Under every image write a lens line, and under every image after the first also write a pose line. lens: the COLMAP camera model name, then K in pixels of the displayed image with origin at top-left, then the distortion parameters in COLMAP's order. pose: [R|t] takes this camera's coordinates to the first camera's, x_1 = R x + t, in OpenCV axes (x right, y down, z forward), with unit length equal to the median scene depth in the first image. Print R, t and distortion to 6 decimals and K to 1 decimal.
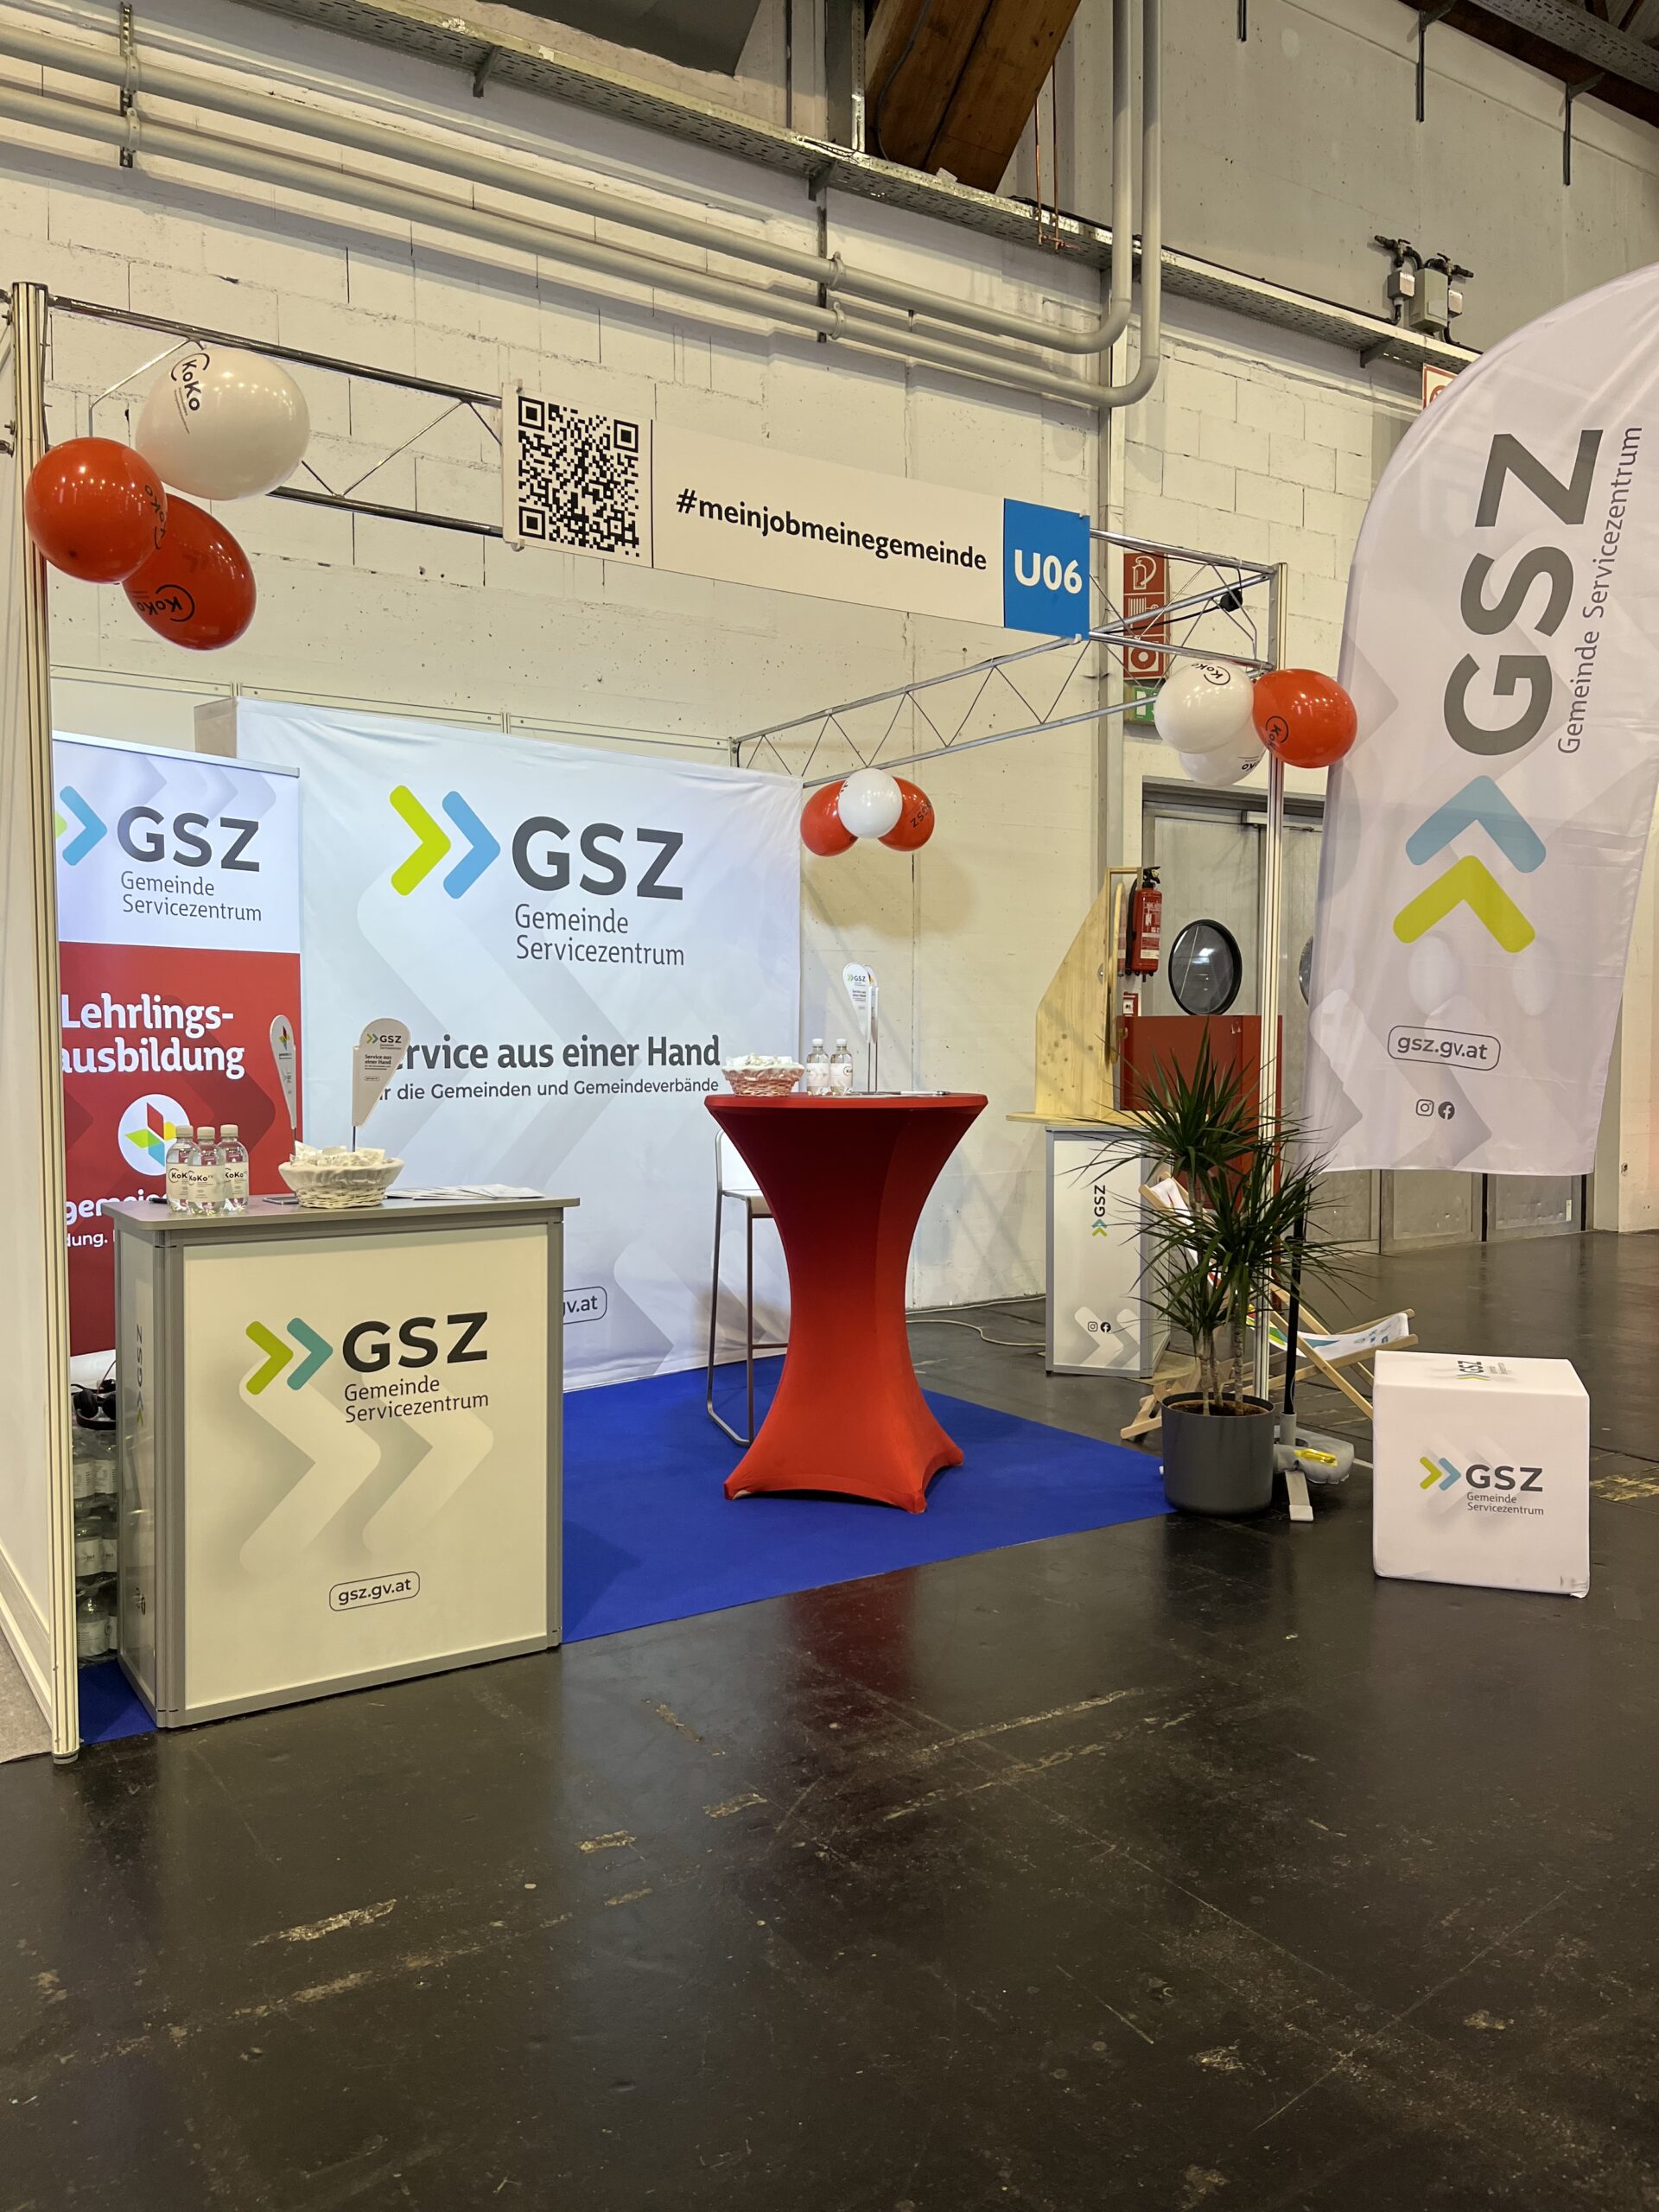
lens RADIAL K [[1684.9, 0, 849.1], [0, 1684.9, 1124.7], [0, 0, 1]] dist [0.034742, -0.061293]
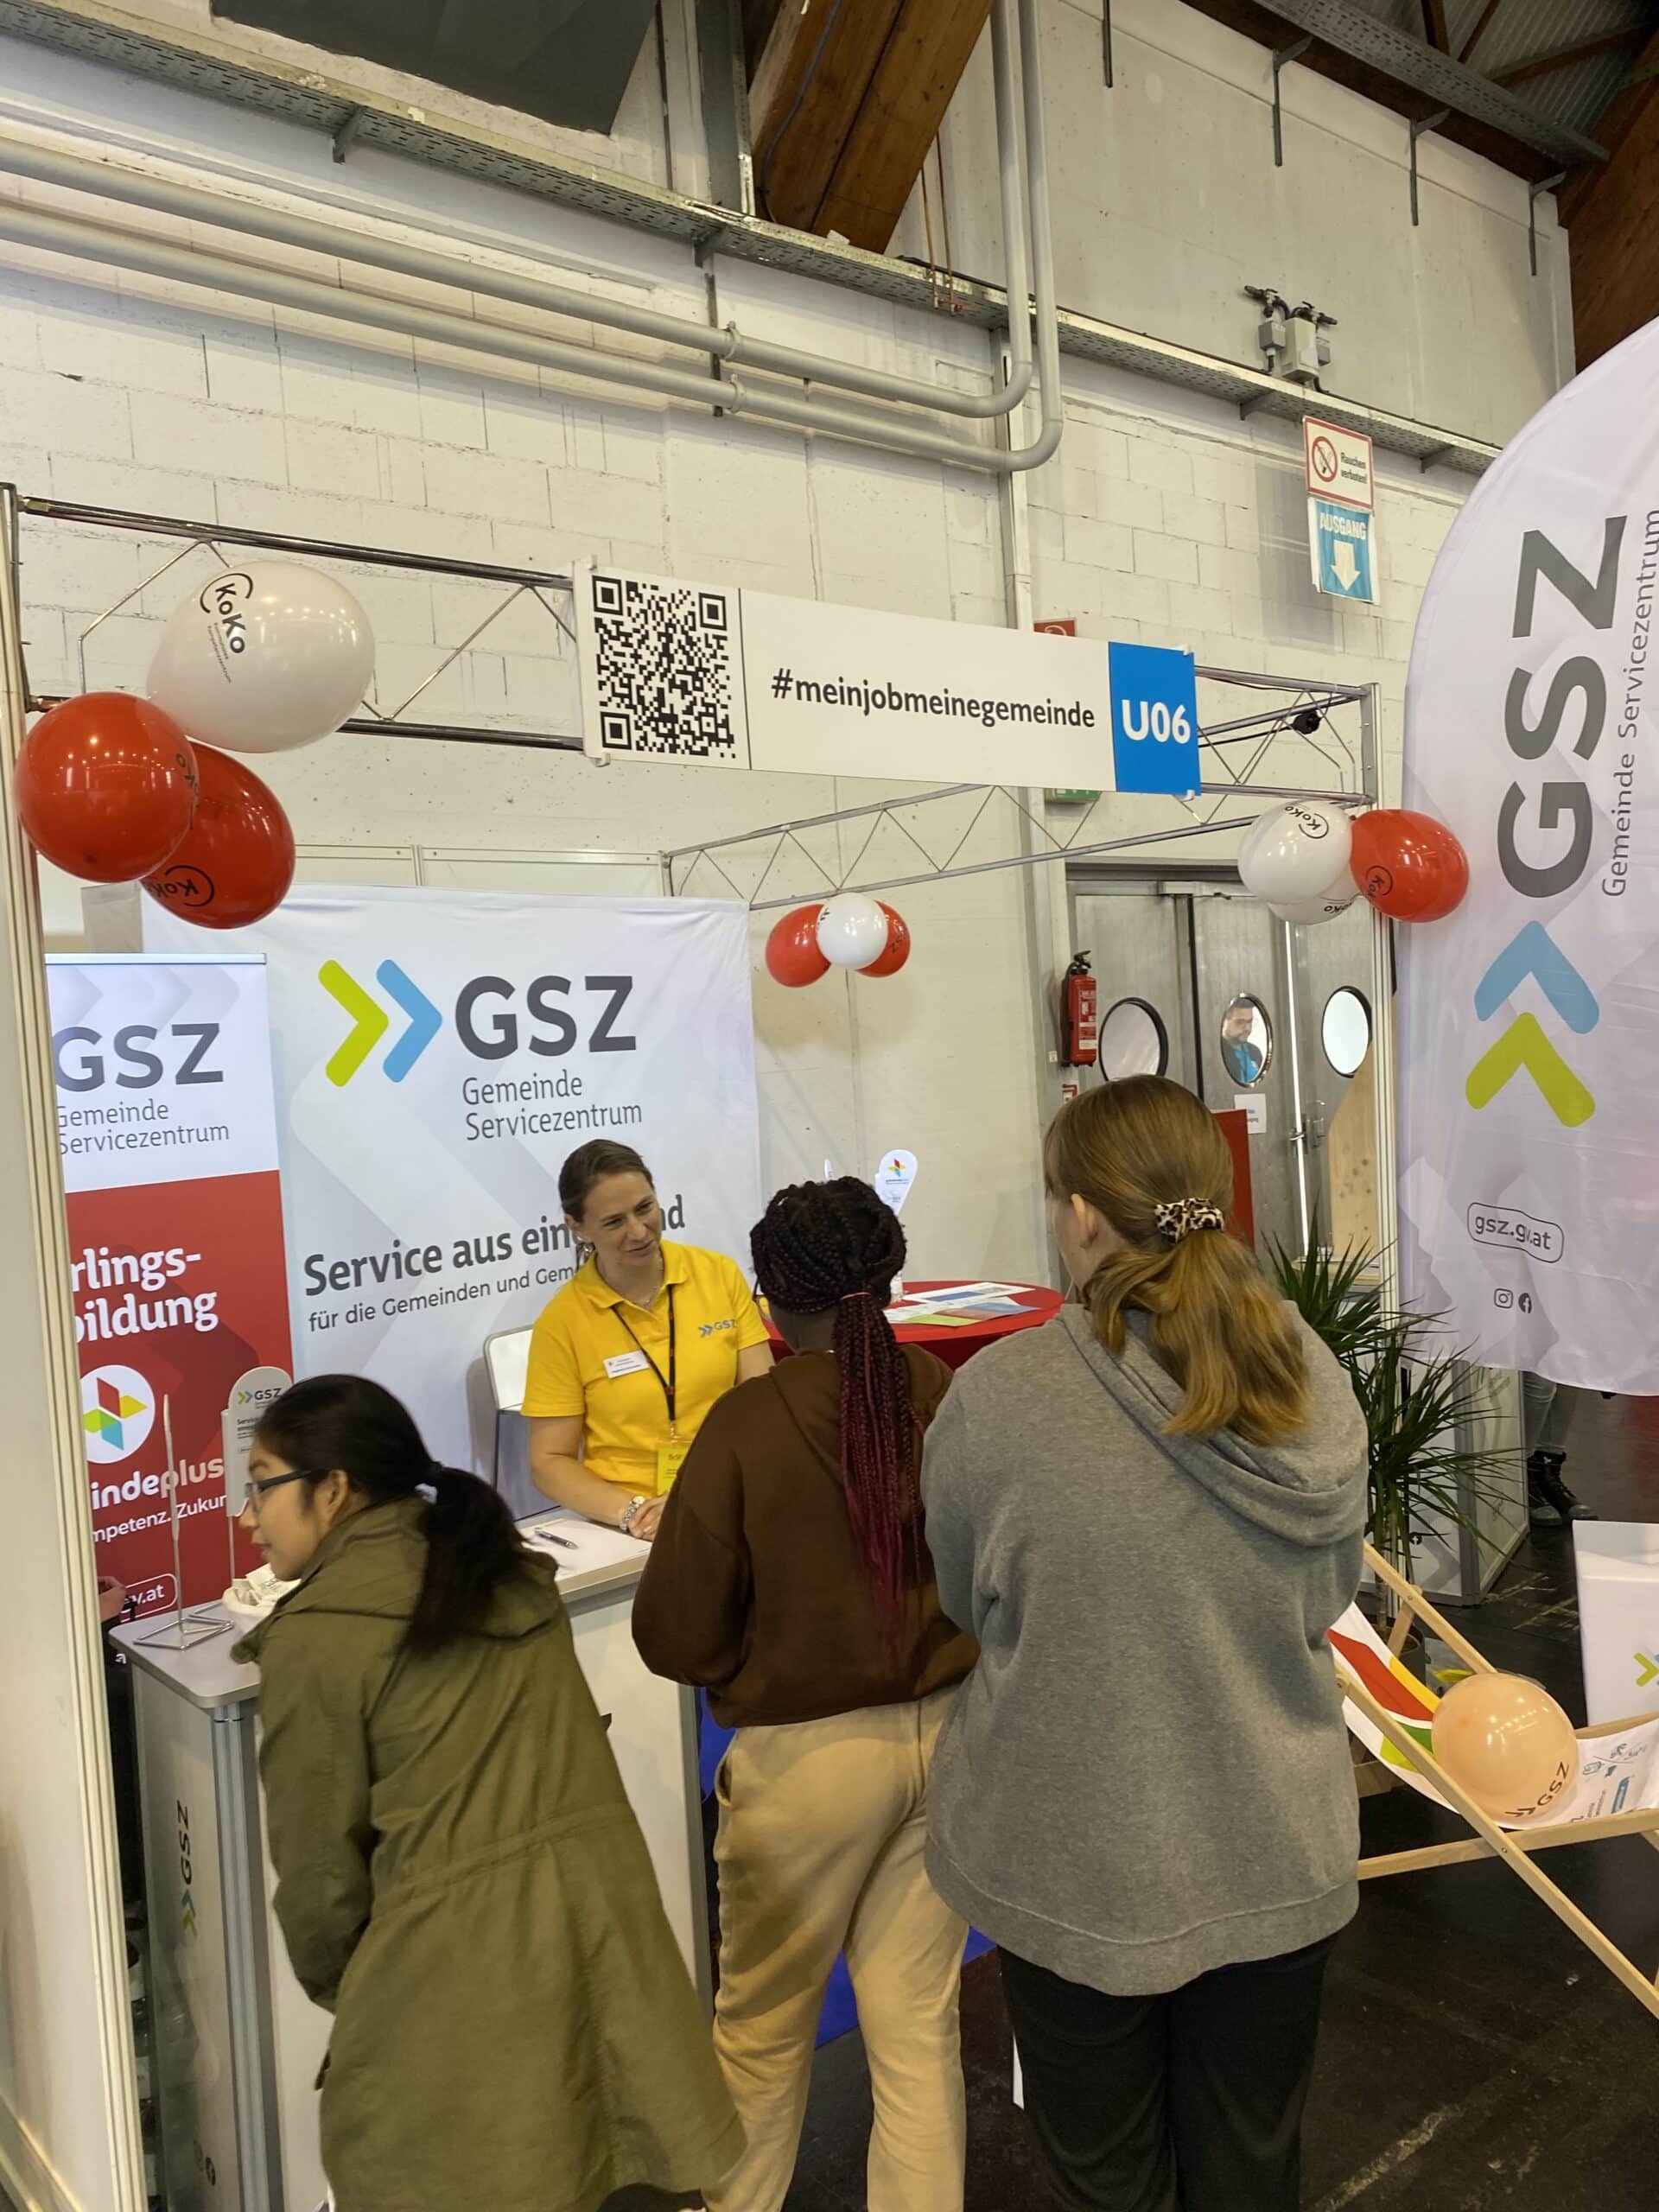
lens RADIAL K [[1678.1, 0, 819.7], [0, 1678.1, 1104.3], [0, 0, 1]] dist [-0.029347, 0.025620]
pose [[0.991922, -0.068677, 0.106653, -0.138246], [0.070300, 0.997459, -0.011527, -0.121922], [-0.105590, 0.018932, 0.994229, 0.157965]]
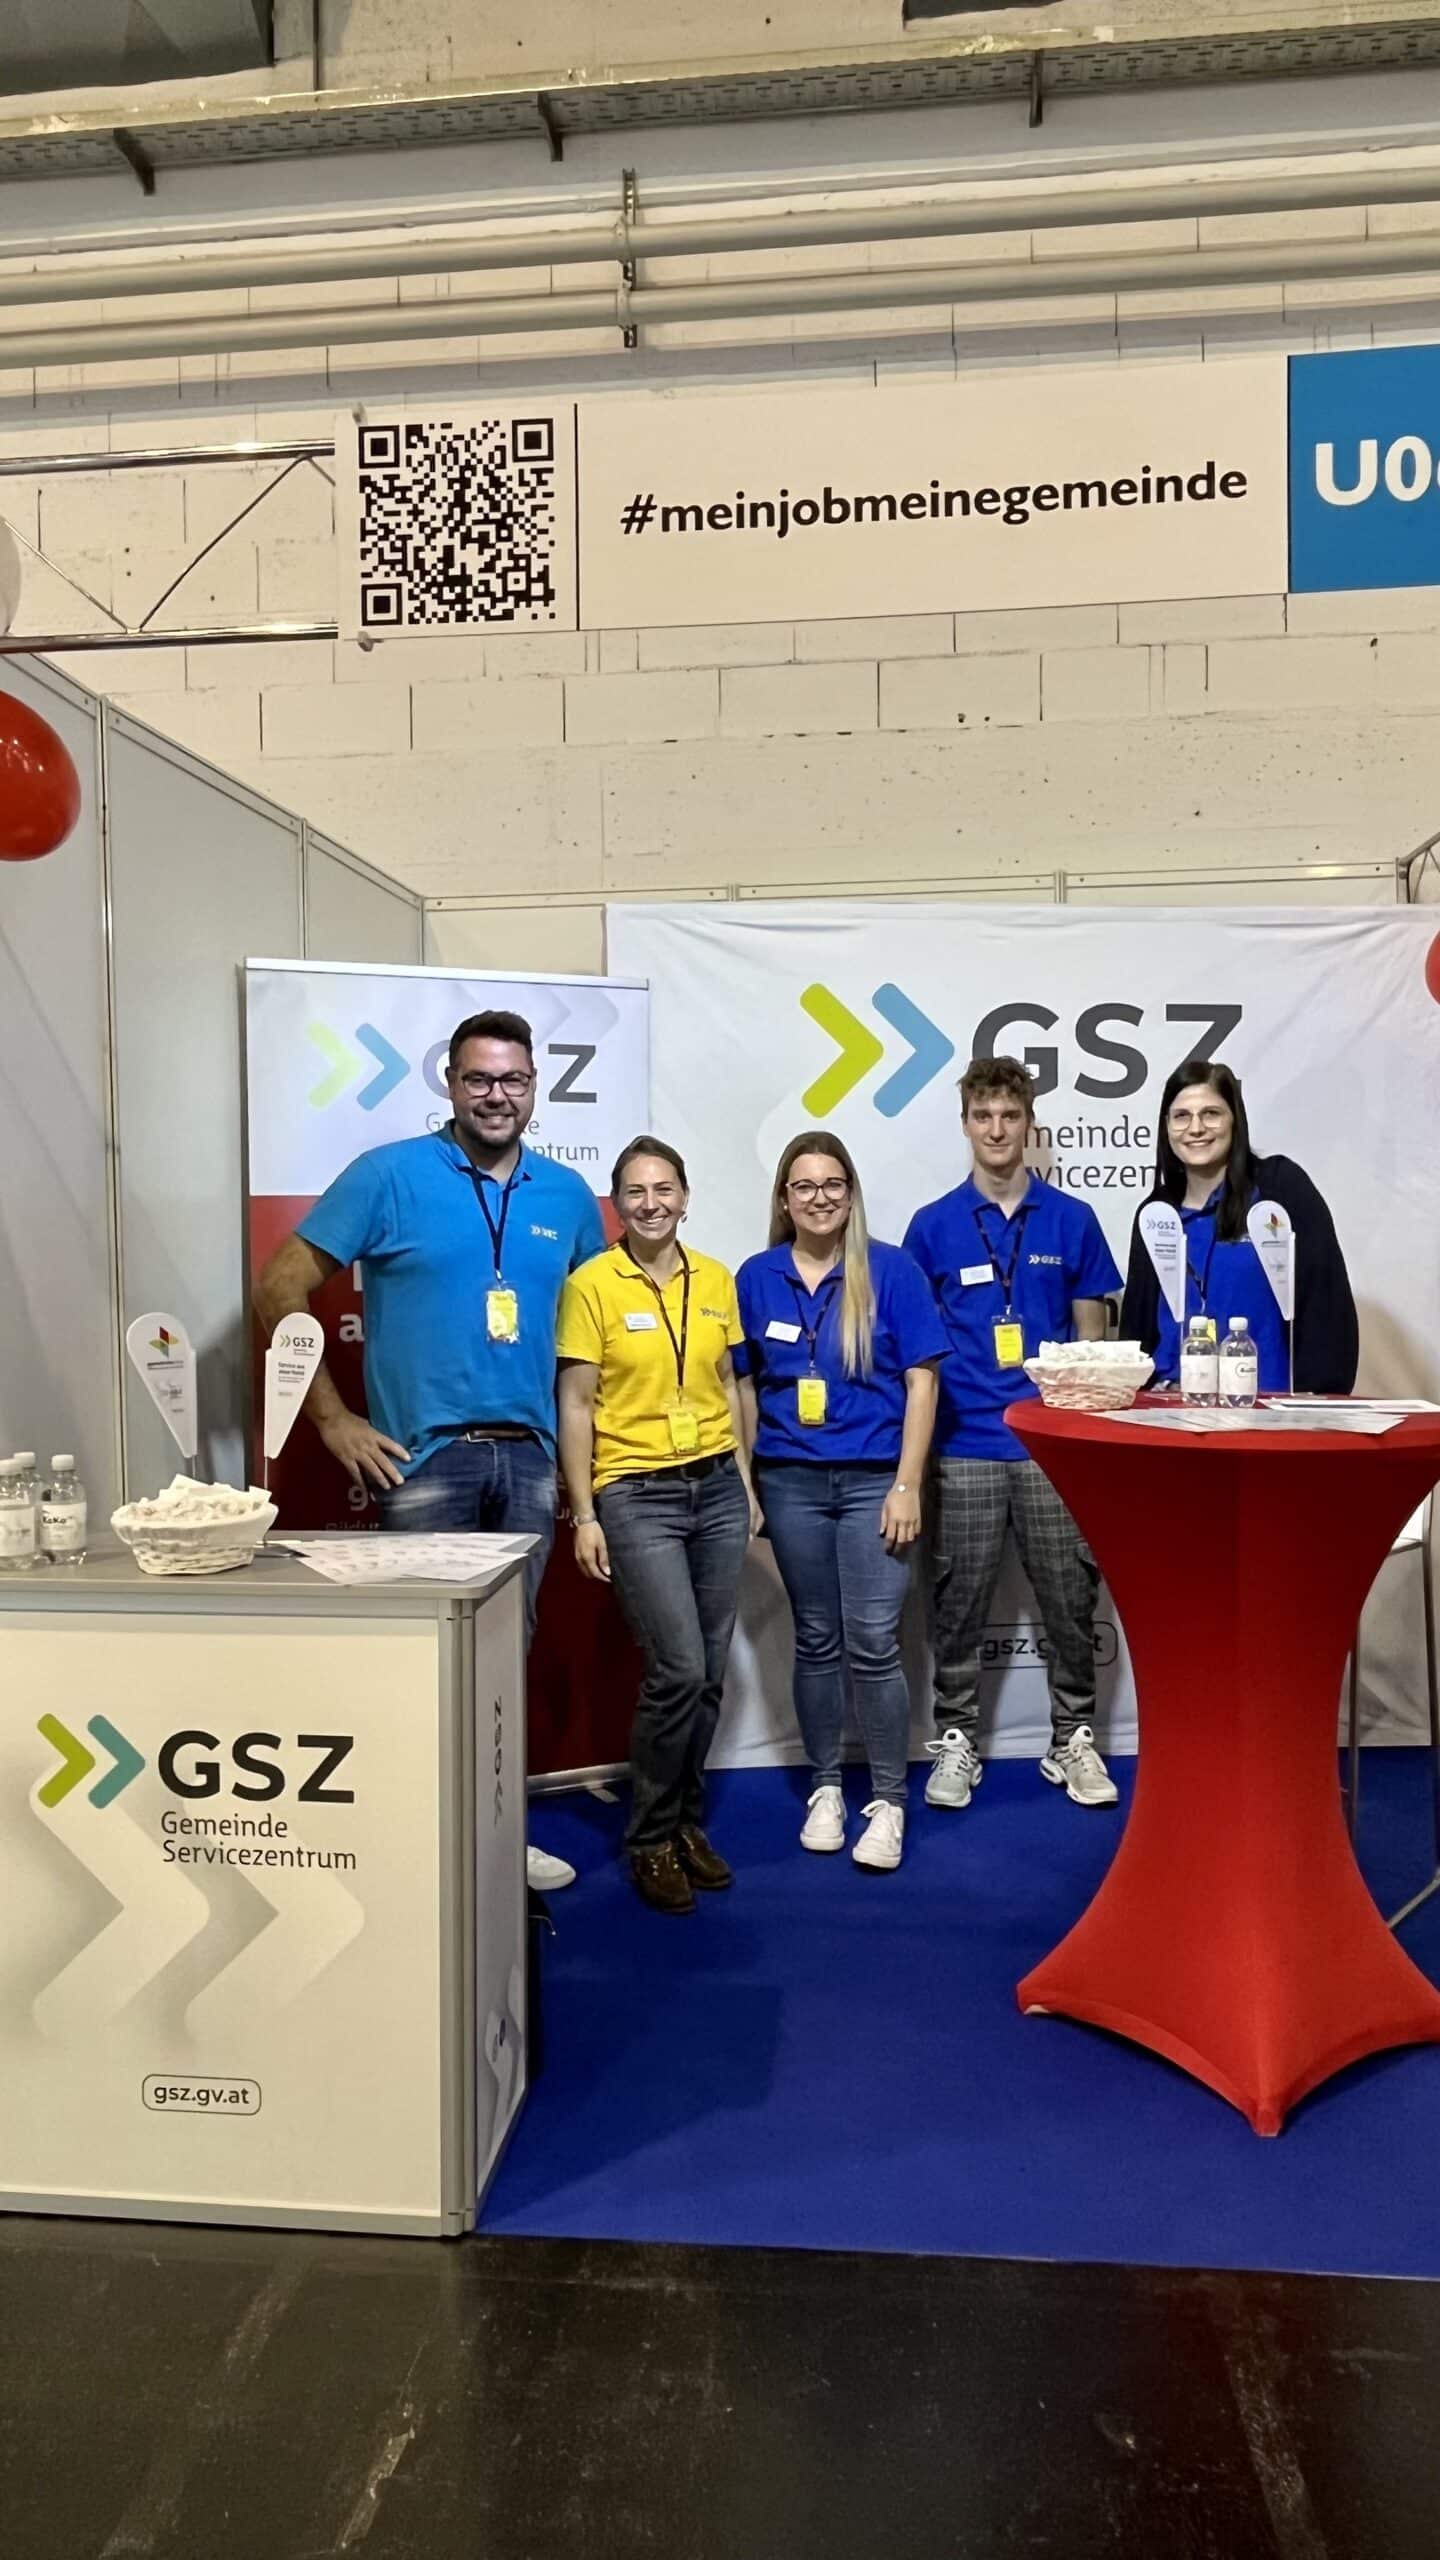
lens RADIAL K [[1688.0, 0, 697.2], [0, 1688.0, 1282.7], [0, 0, 1]] dist [0.006342, -0.021833]
pose [[0.767109, 0.010782, -0.641426, 0.259862], [-0.023292, 0.999668, -0.011053, -0.055489], [0.641094, 0.023419, 0.767105, 0.412693]]
